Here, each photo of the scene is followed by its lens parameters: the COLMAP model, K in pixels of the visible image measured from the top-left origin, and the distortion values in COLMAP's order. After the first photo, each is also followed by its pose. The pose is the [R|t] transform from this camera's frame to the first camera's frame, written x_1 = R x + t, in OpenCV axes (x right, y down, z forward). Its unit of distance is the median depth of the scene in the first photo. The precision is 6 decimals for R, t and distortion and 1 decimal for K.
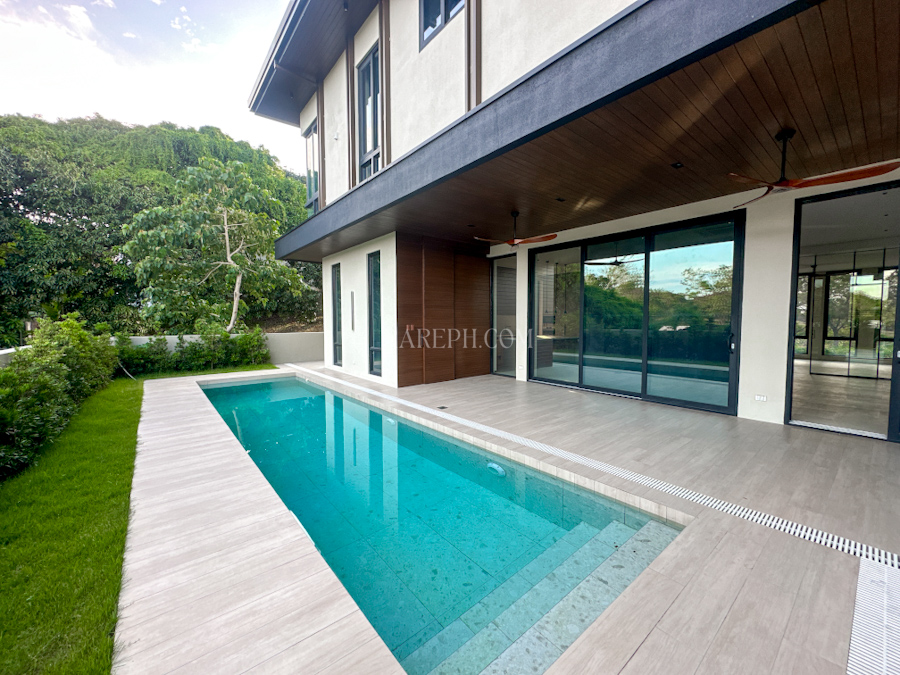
lens RADIAL K [[357.7, 0, 451.8], [0, 357.7, 340.5], [0, 0, 1]] dist [-0.000099, -0.000039]
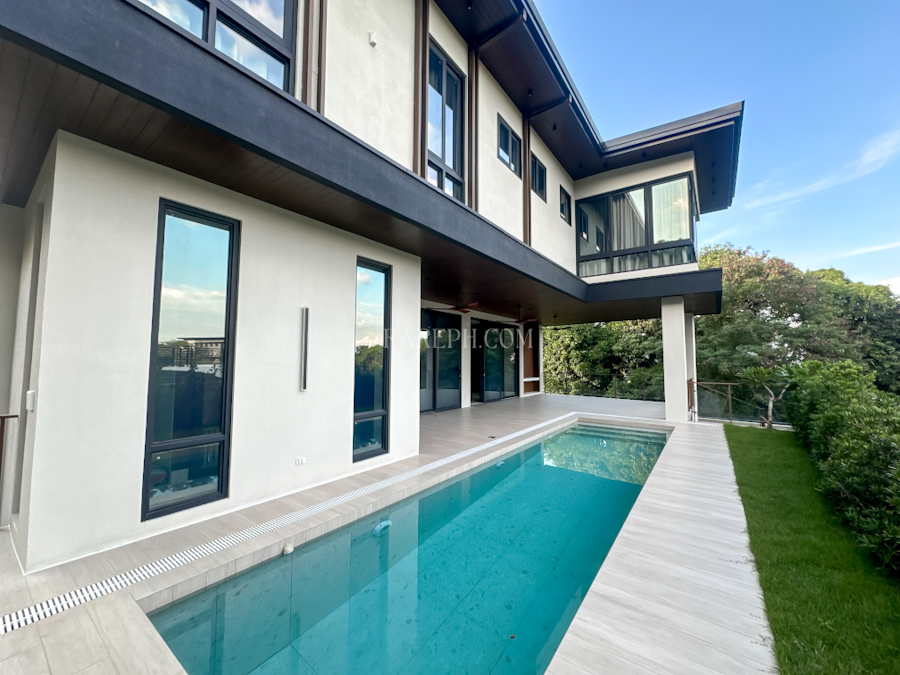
lens RADIAL K [[357.7, 0, 450.6], [0, 357.7, 335.2], [0, 0, 1]] dist [-0.000099, -0.000039]
pose [[-0.251840, 0.069878, 0.965243, -0.705256], [0.054575, 0.996828, -0.057926, -0.057608], [-0.966229, 0.038090, -0.254855, 0.850985]]
